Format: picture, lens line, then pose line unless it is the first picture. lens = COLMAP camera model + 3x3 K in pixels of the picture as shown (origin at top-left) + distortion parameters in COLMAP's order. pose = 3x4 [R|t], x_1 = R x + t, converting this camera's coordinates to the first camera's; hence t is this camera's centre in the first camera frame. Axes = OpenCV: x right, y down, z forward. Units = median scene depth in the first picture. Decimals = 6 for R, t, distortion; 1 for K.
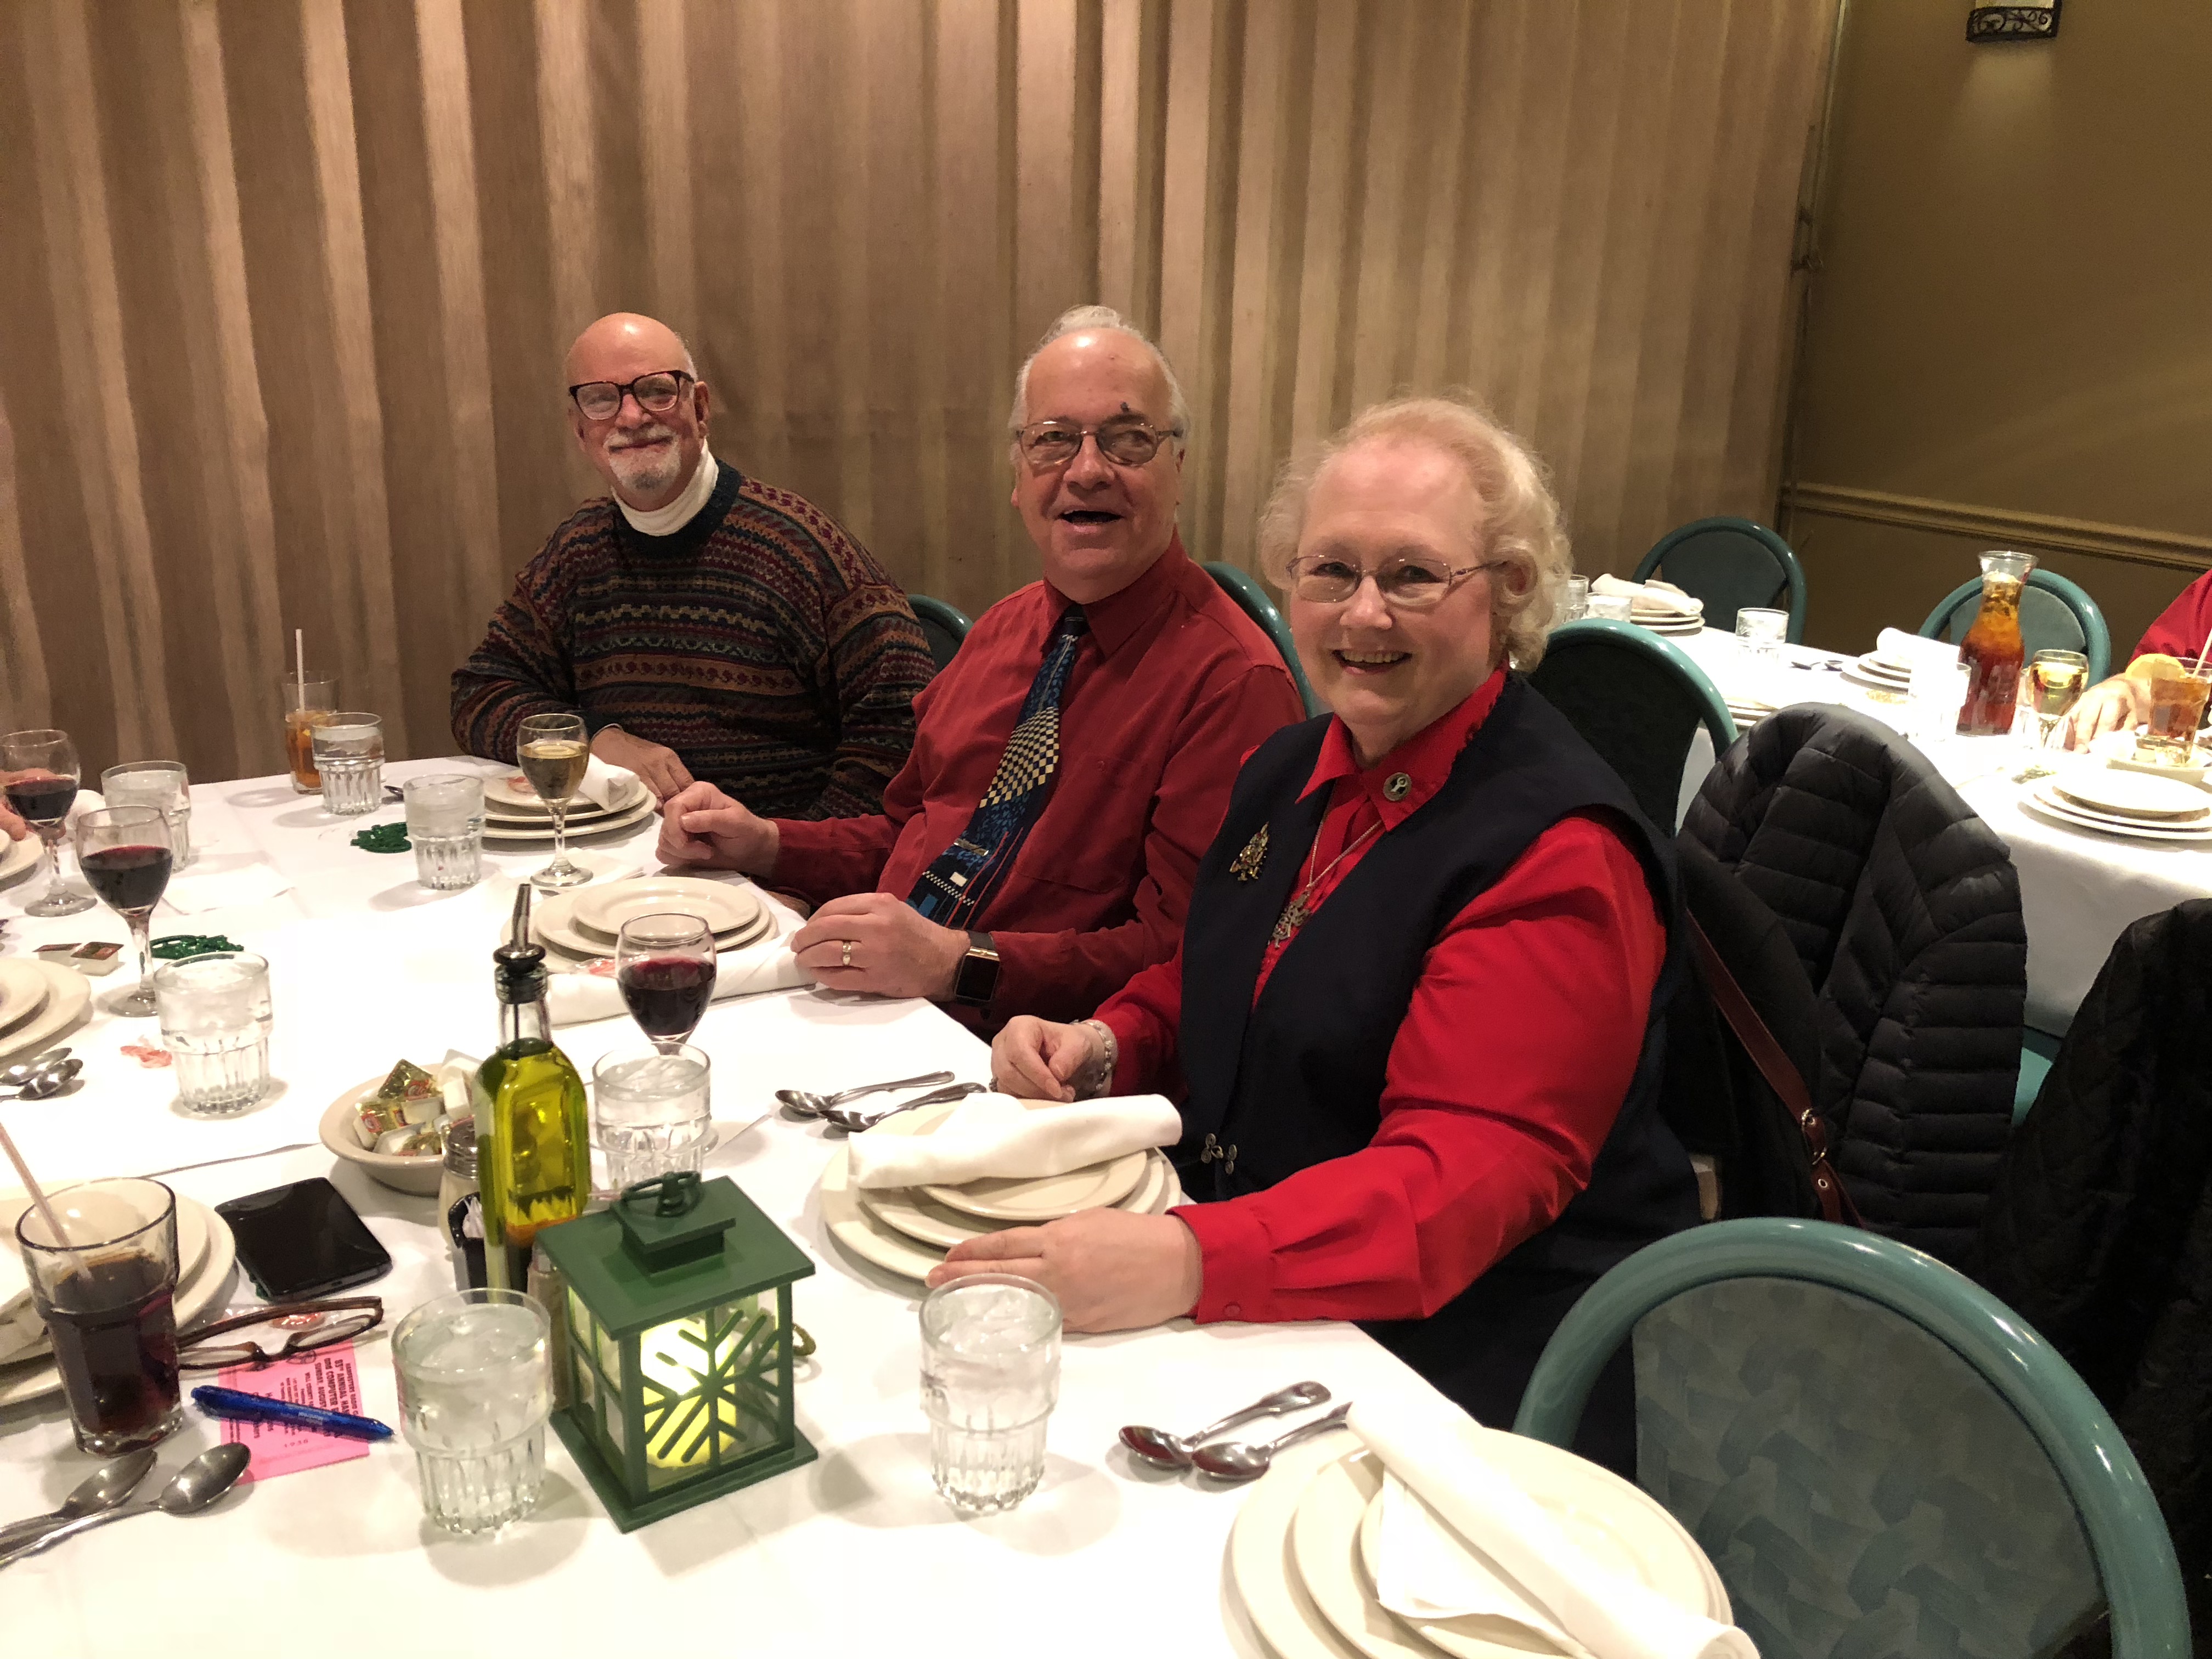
lens RADIAL K [[1786.3, 0, 1106.0], [0, 1786.3, 829.5], [0, 0, 1]] dist [-0.001695, -0.006194]
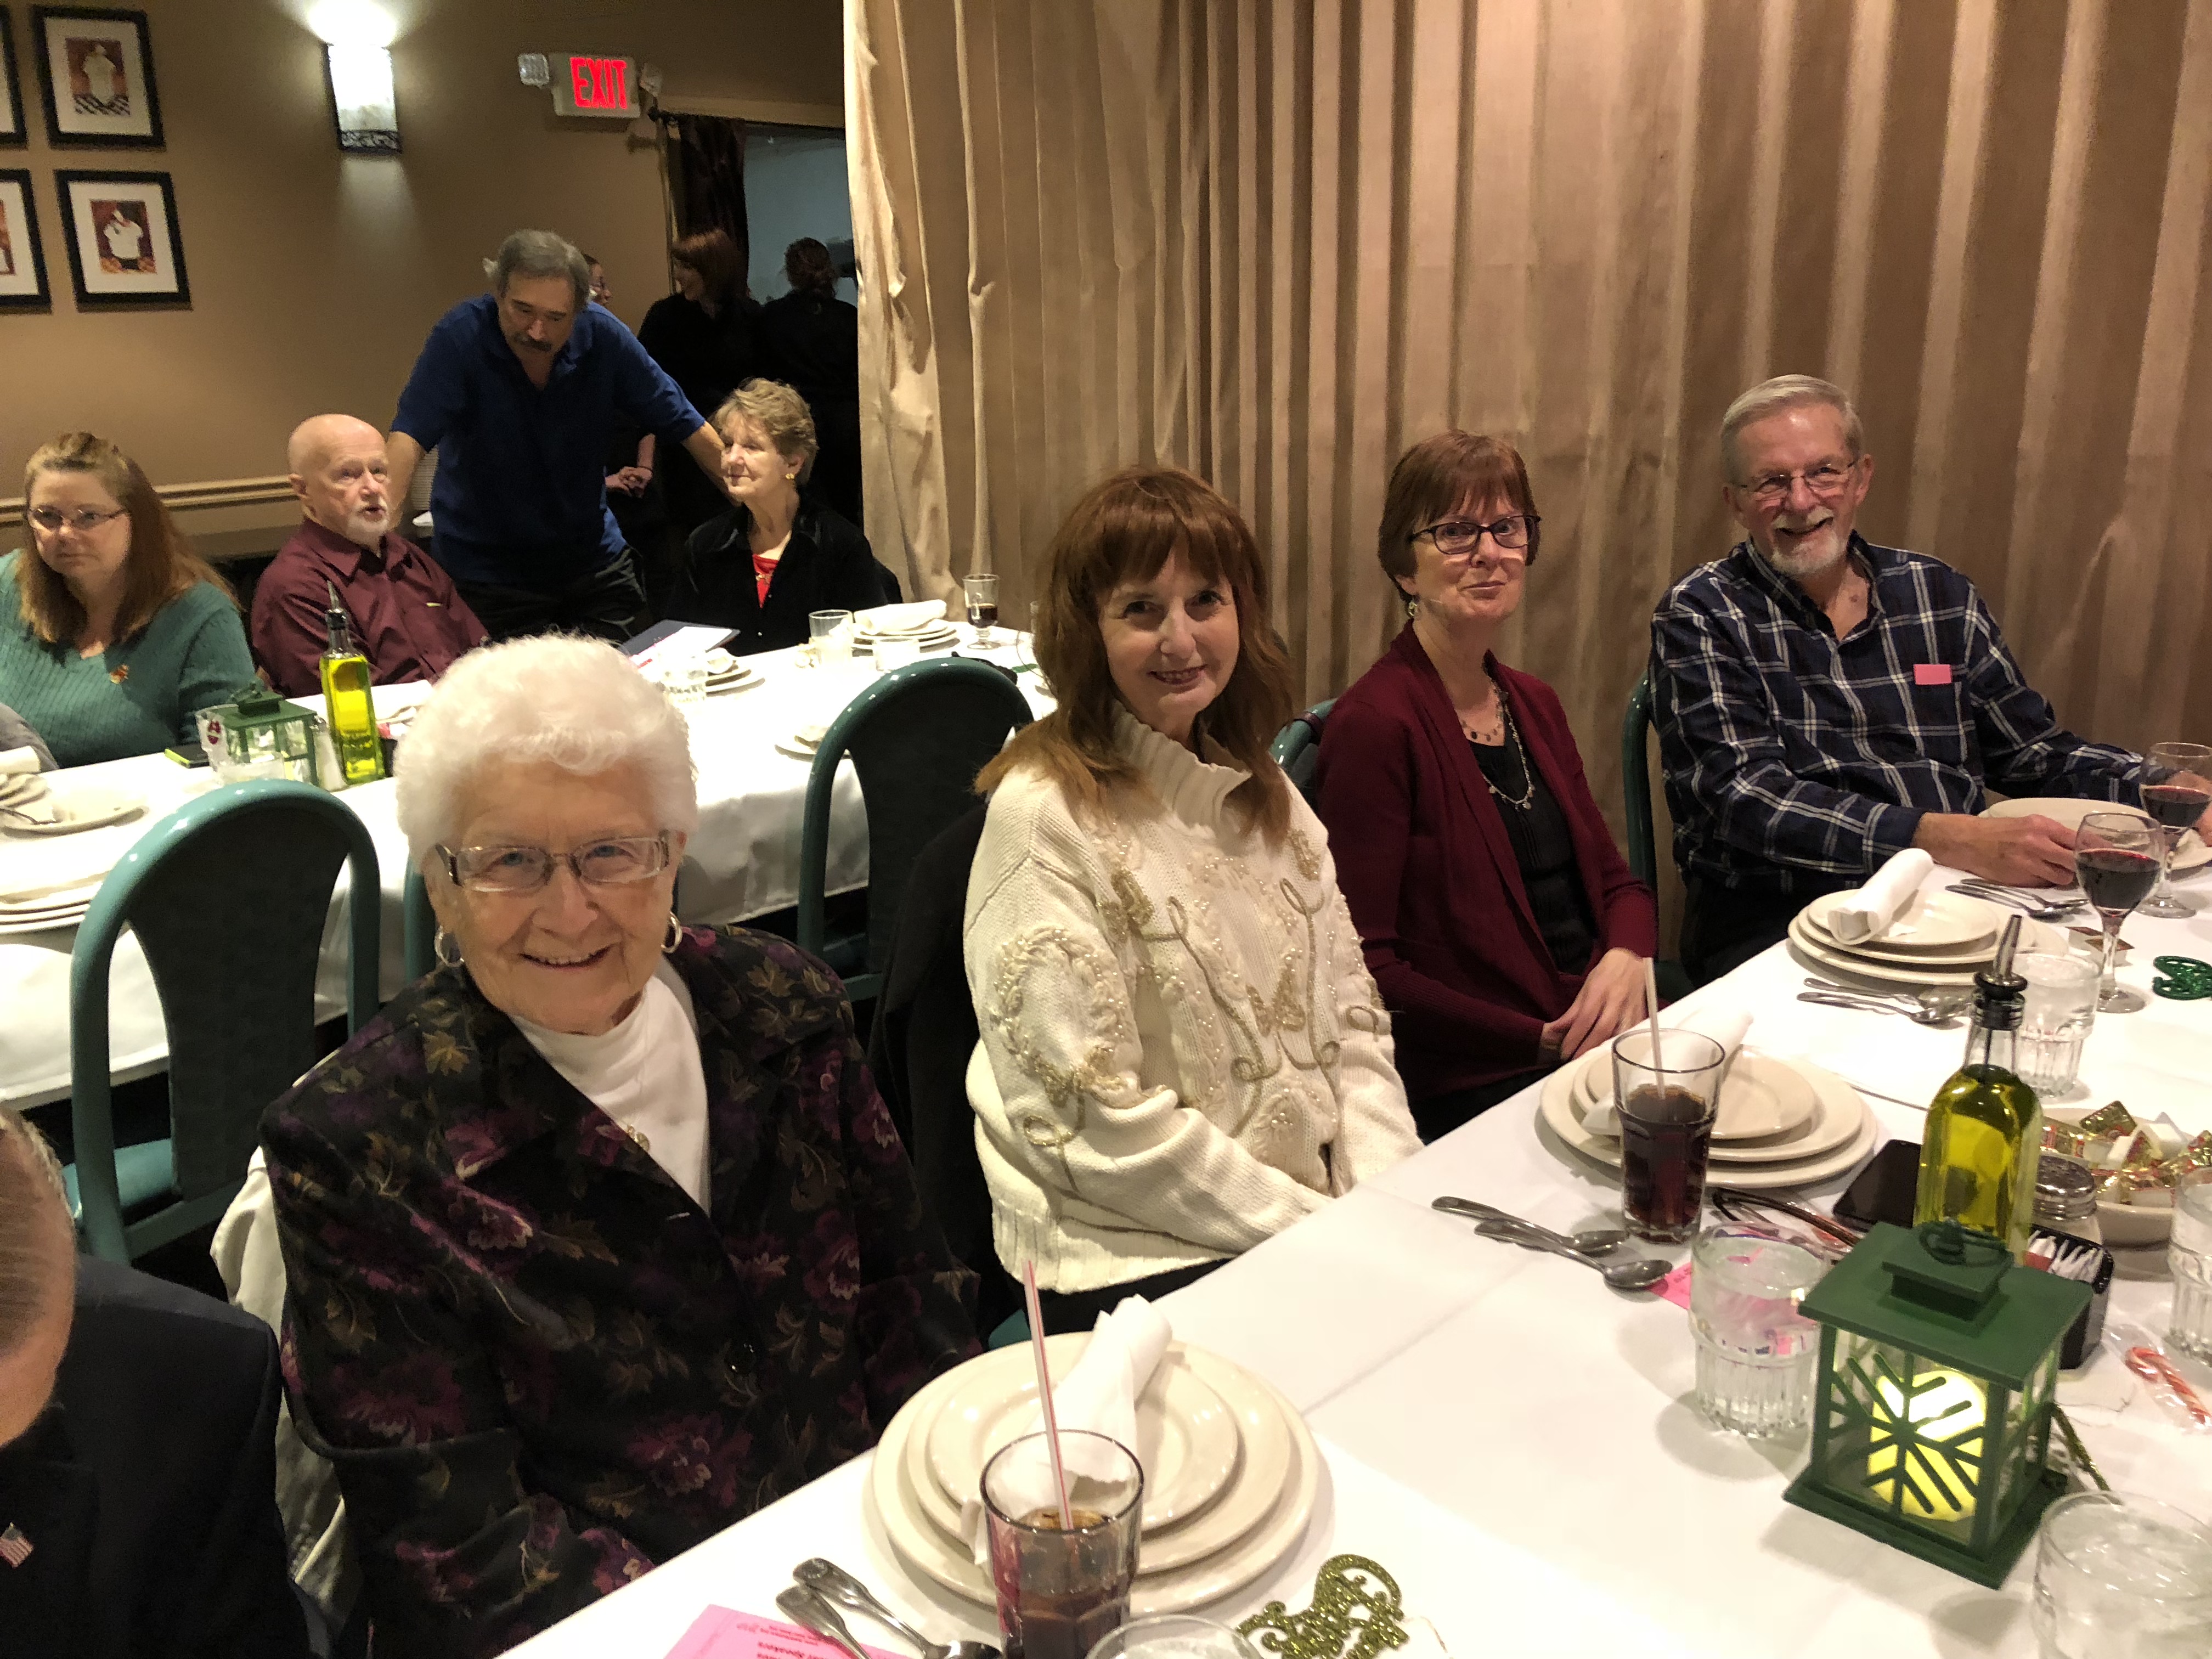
lens RADIAL K [[1786.3, 0, 1106.0], [0, 1786.3, 829.5], [0, 0, 1]] dist [-0.001695, -0.006194]
pose [[0.166015, 0.237074, -0.957202, 0.578194], [-0.249187, 0.949255, 0.191888, -0.088037], [0.954120, 0.206666, 0.216666, 0.292237]]
